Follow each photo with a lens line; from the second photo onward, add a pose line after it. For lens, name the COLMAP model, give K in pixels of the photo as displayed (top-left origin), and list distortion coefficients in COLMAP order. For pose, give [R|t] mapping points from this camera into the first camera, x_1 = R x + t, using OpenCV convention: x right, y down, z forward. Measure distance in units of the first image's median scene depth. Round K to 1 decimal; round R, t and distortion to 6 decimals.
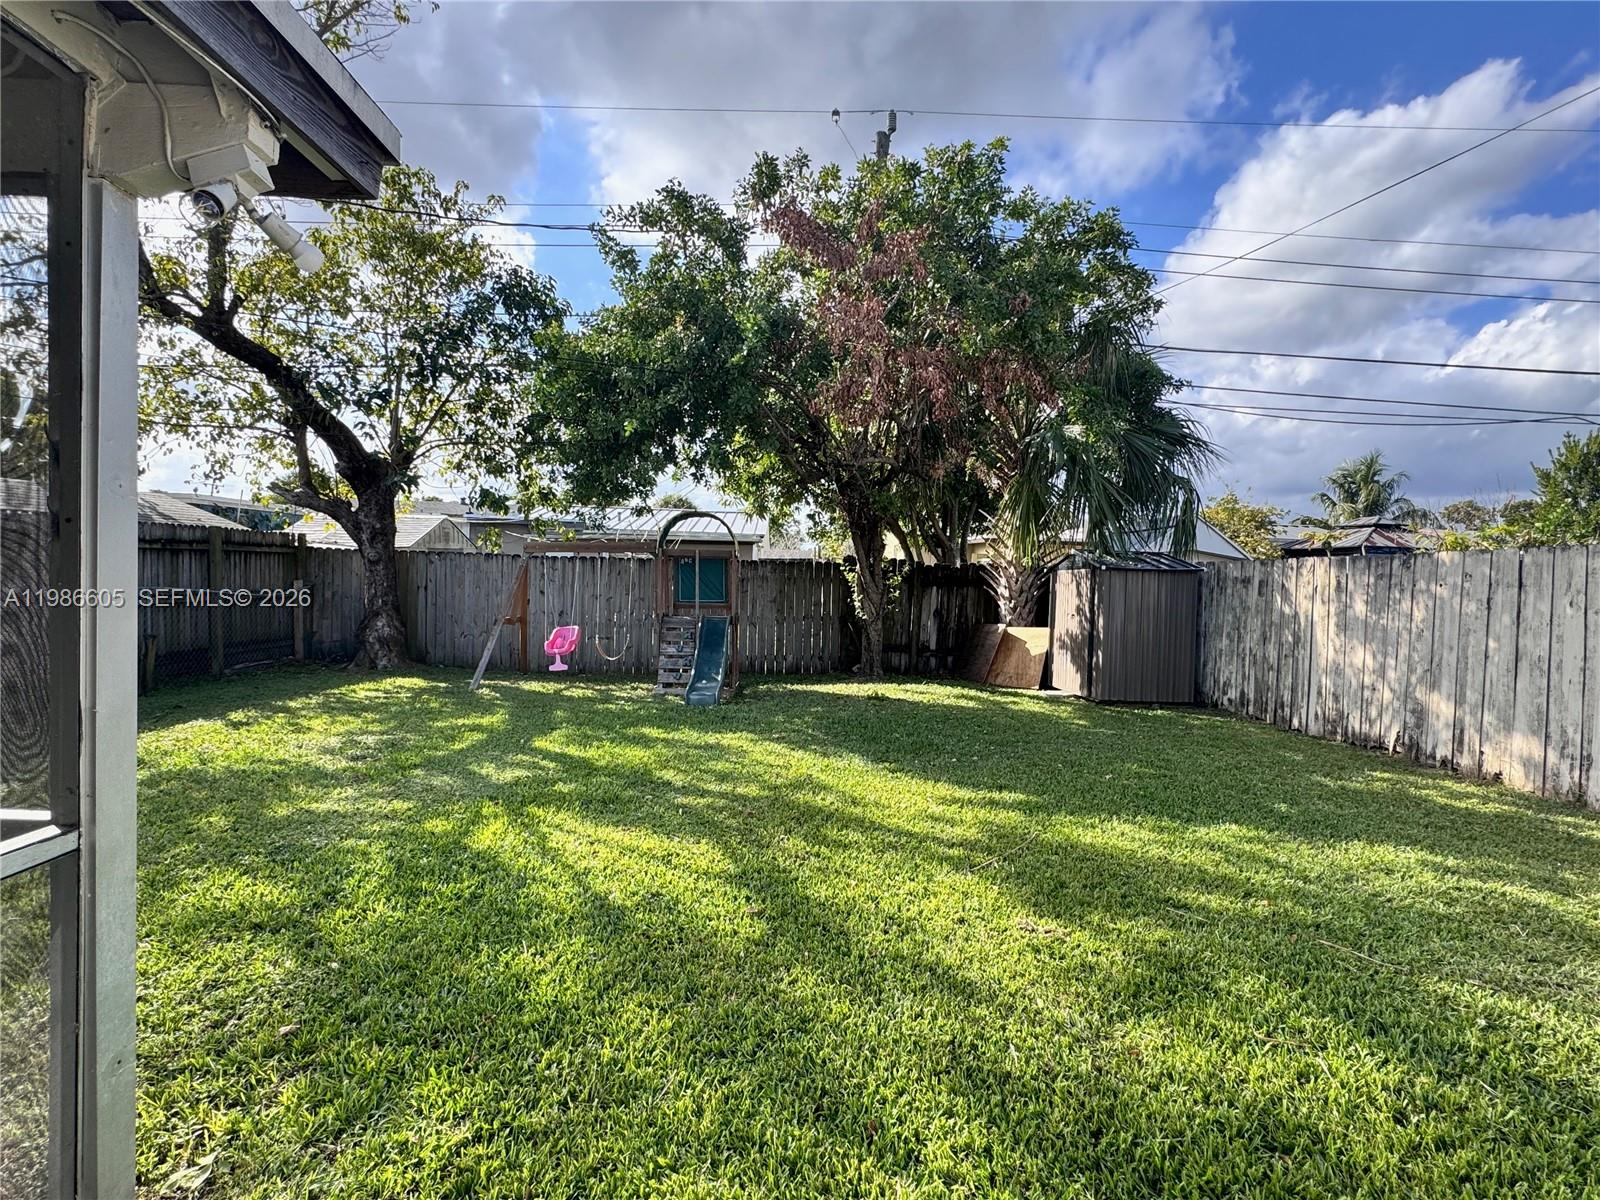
lens RADIAL K [[786.5, 0, 797.9], [0, 786.5, 601.6], [0, 0, 1]] dist [-0.001796, -0.001629]
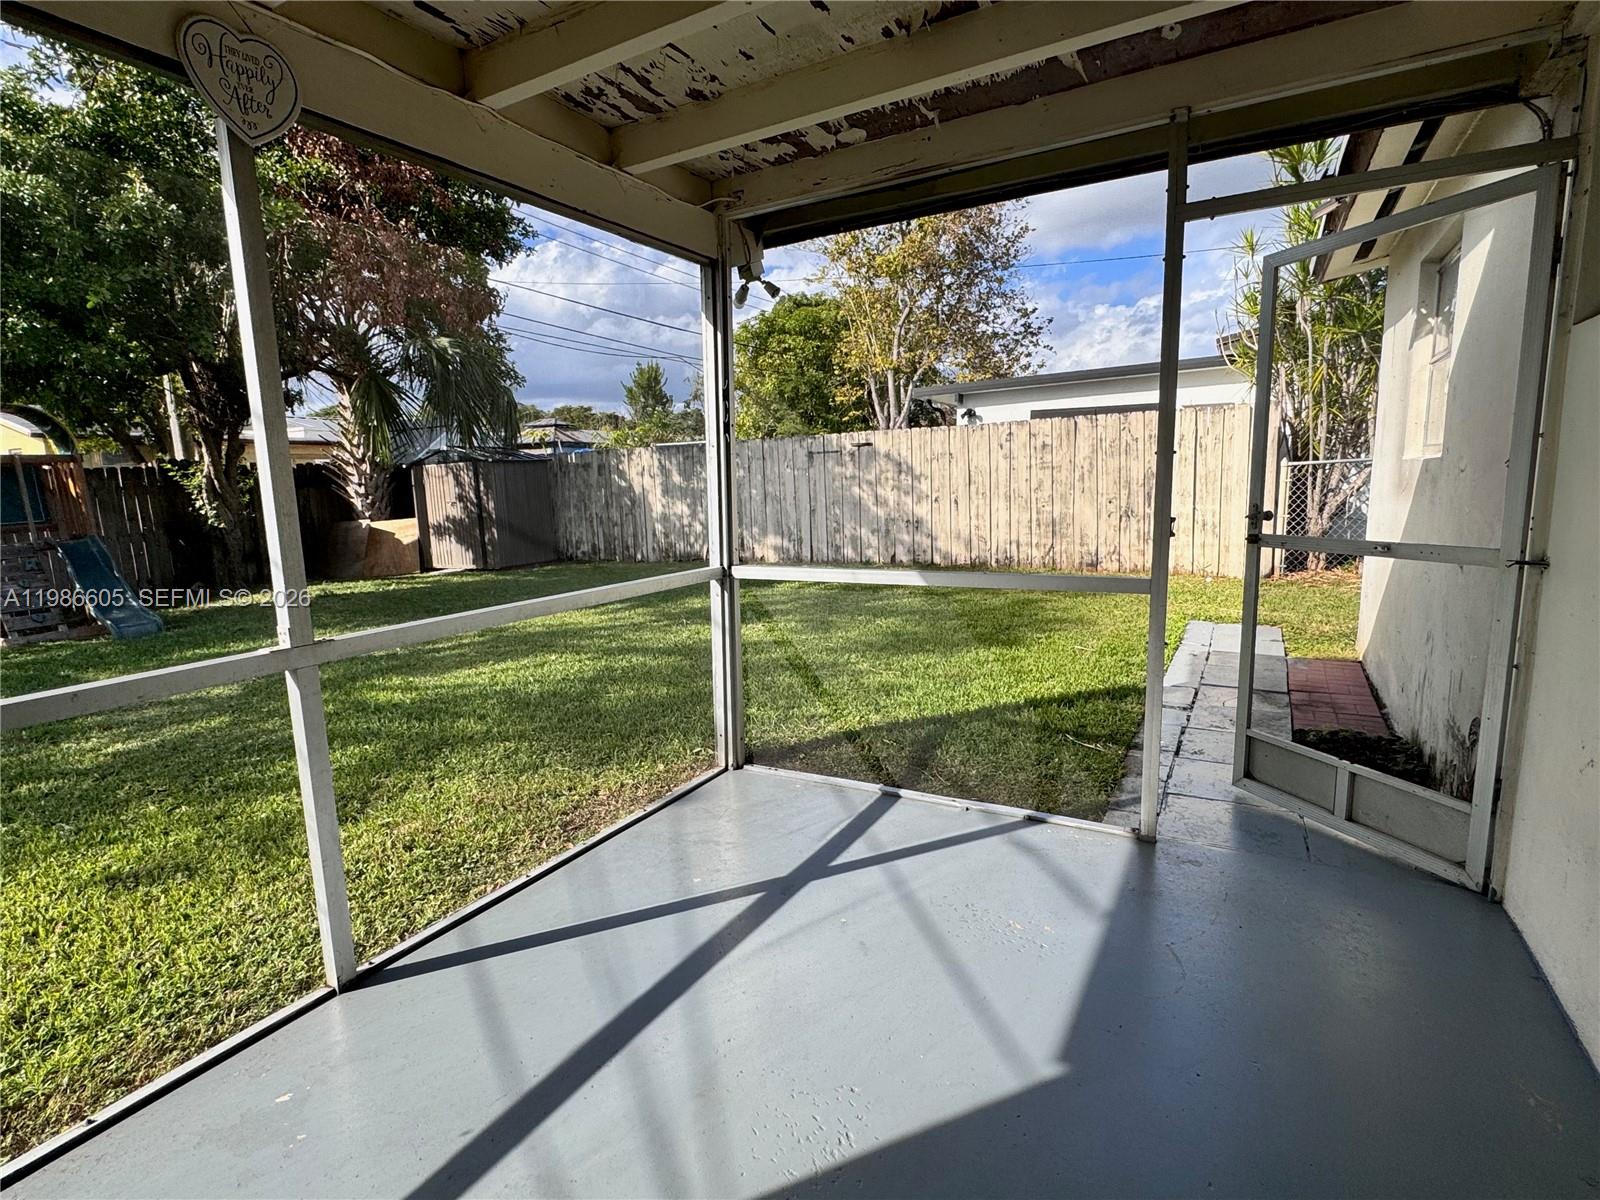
lens RADIAL K [[786.5, 0, 797.9], [0, 786.5, 601.6], [0, 0, 1]] dist [-0.001796, -0.001629]
pose [[0.503414, -0.183284, 0.844382, -0.514640], [0.074374, 0.982808, 0.168990, 0.002566], [-0.860838, -0.022272, 0.508391, -0.053251]]
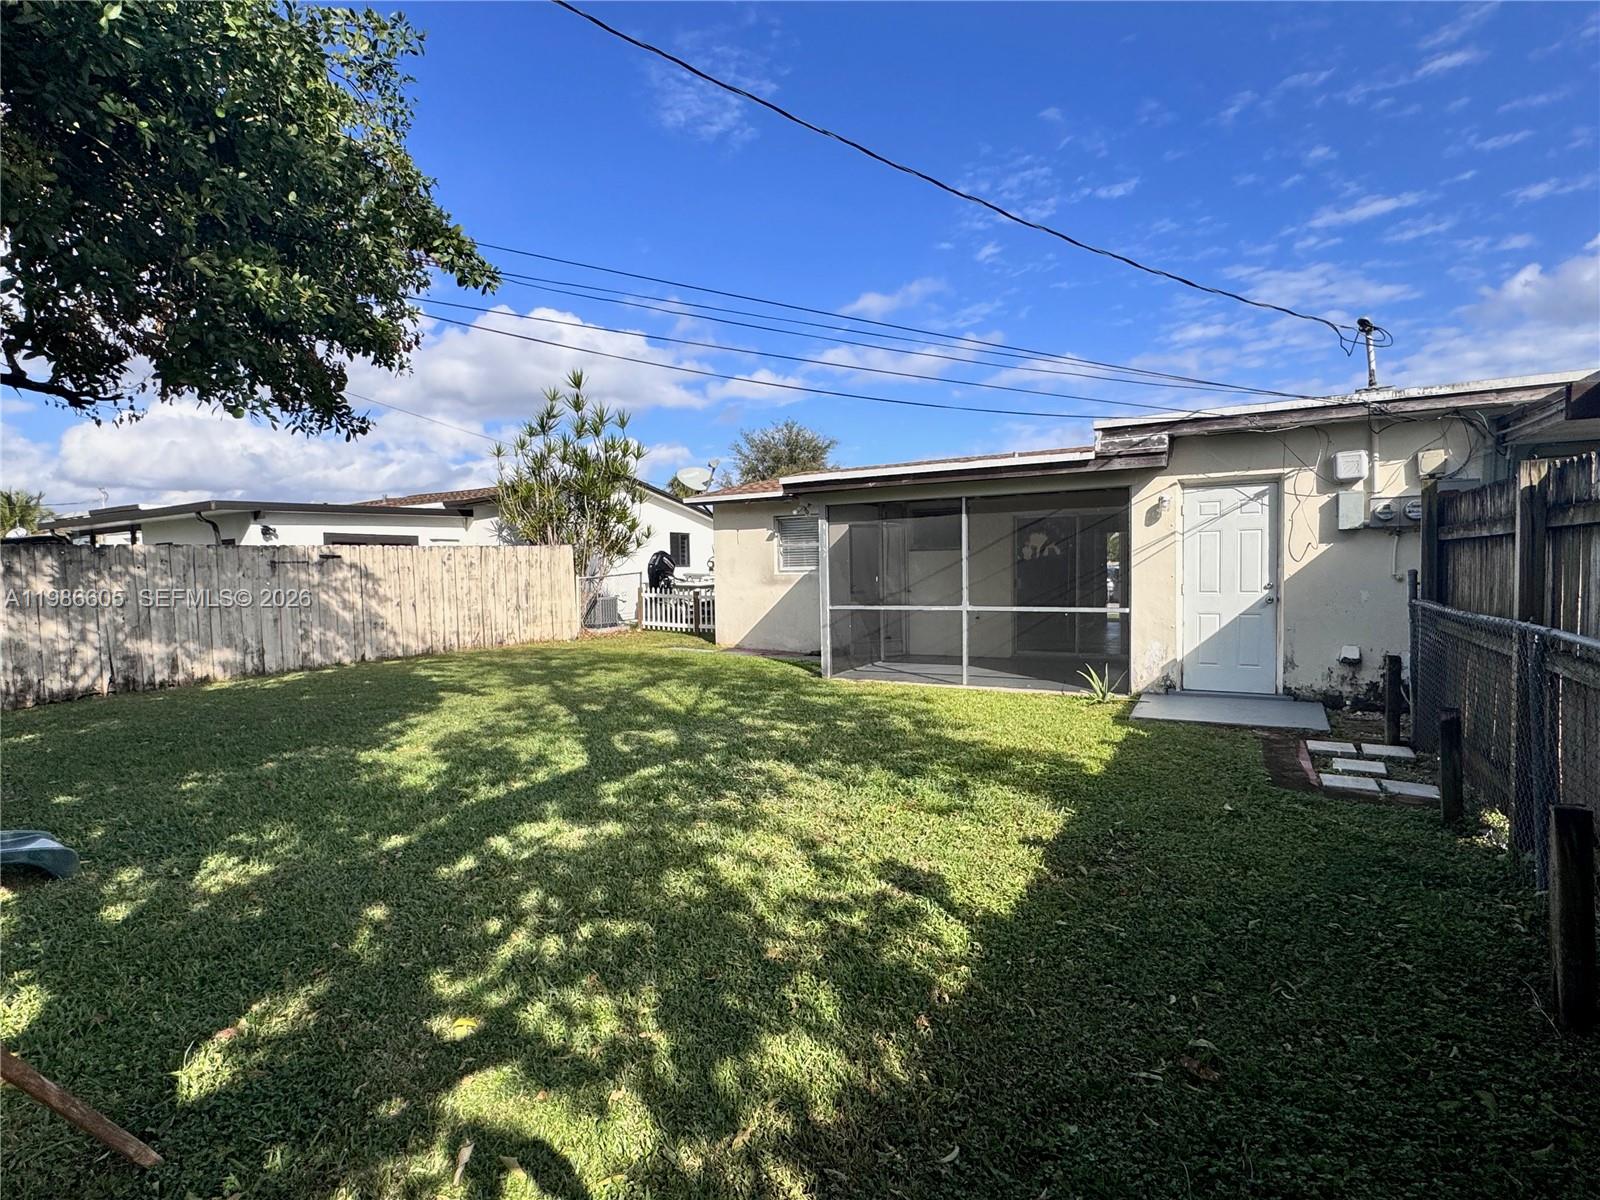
lens RADIAL K [[786.5, 0, 797.9], [0, 786.5, 601.6], [0, 0, 1]] dist [-0.001796, -0.001629]
pose [[-0.855088, -0.039829, 0.516950, -0.766109], [0.007381, 0.996009, 0.088947, -0.061224], [-0.518430, 0.079873, -0.851382, 1.238555]]
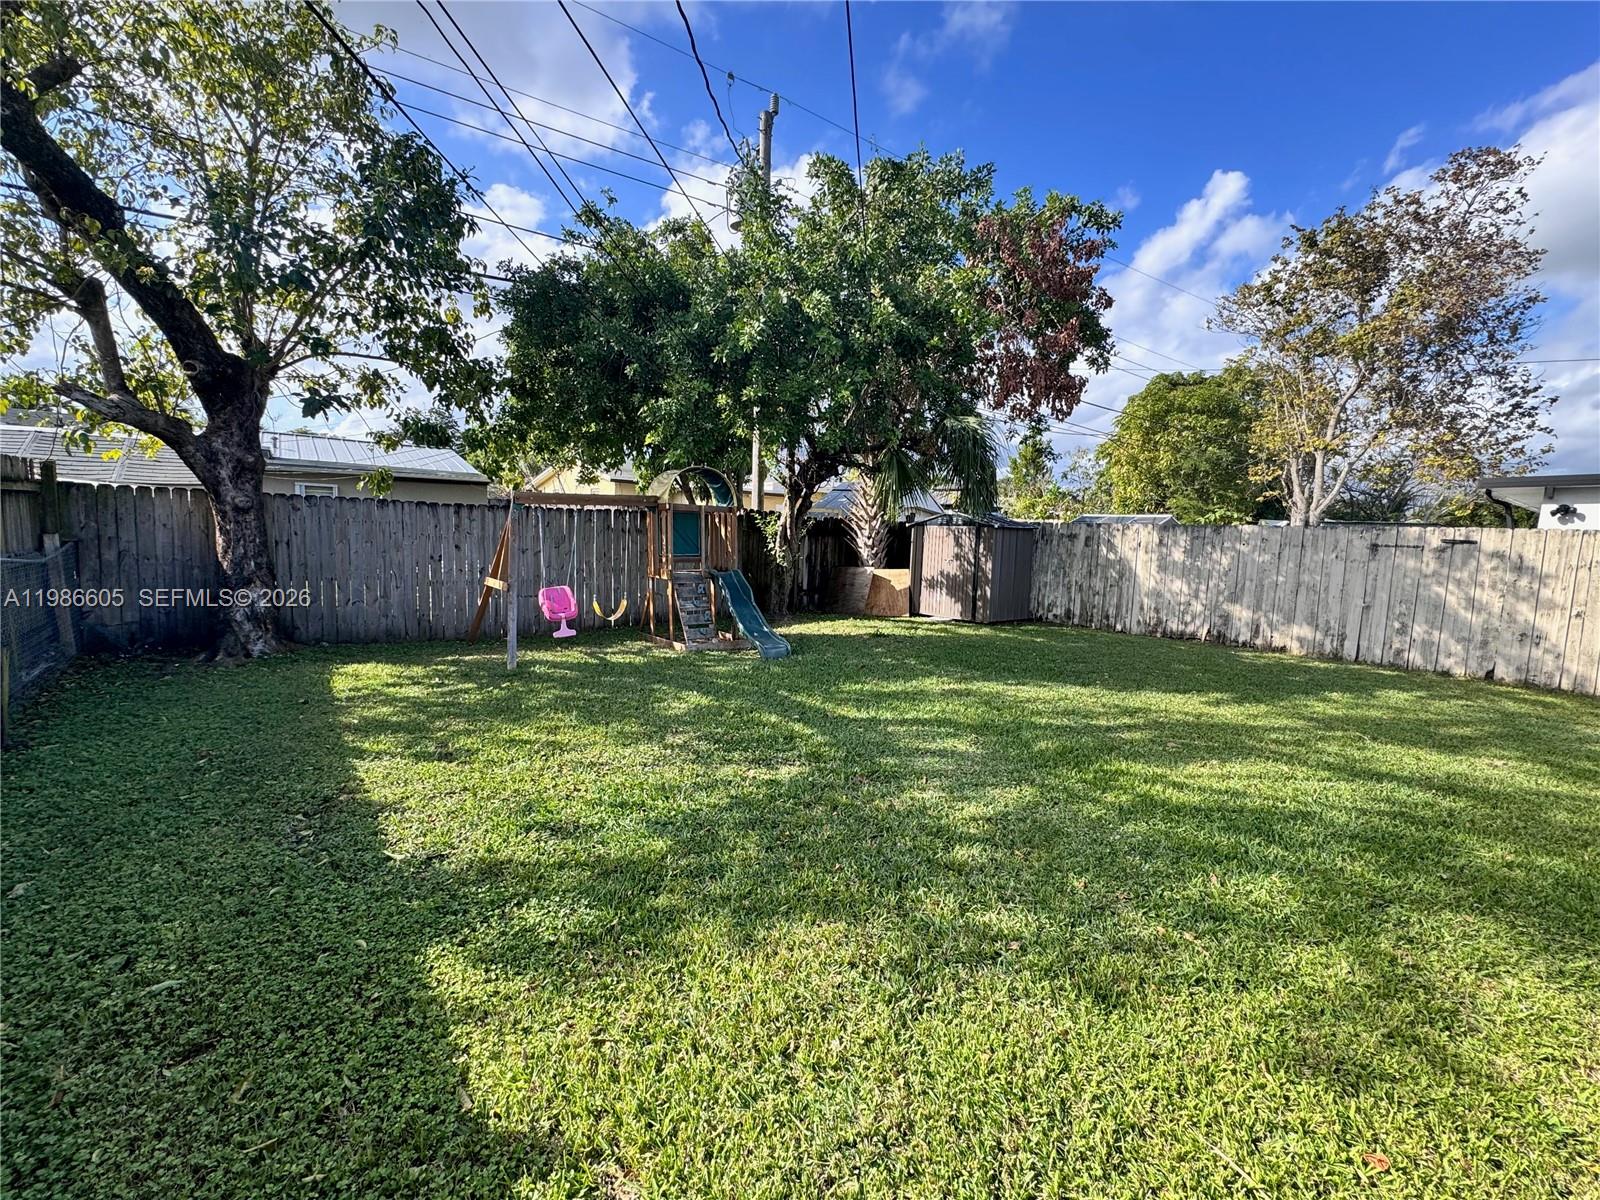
lens RADIAL K [[681.1, 0, 803.1], [0, 681.1, 596.9], [0, 0, 1]] dist [0.000742, 0.000384]
pose [[0.804468, -0.057842, 0.591174, -0.681603], [0.002013, 0.995507, 0.094664, -0.039009], [-0.593993, -0.074964, 0.800970, 0.269524]]
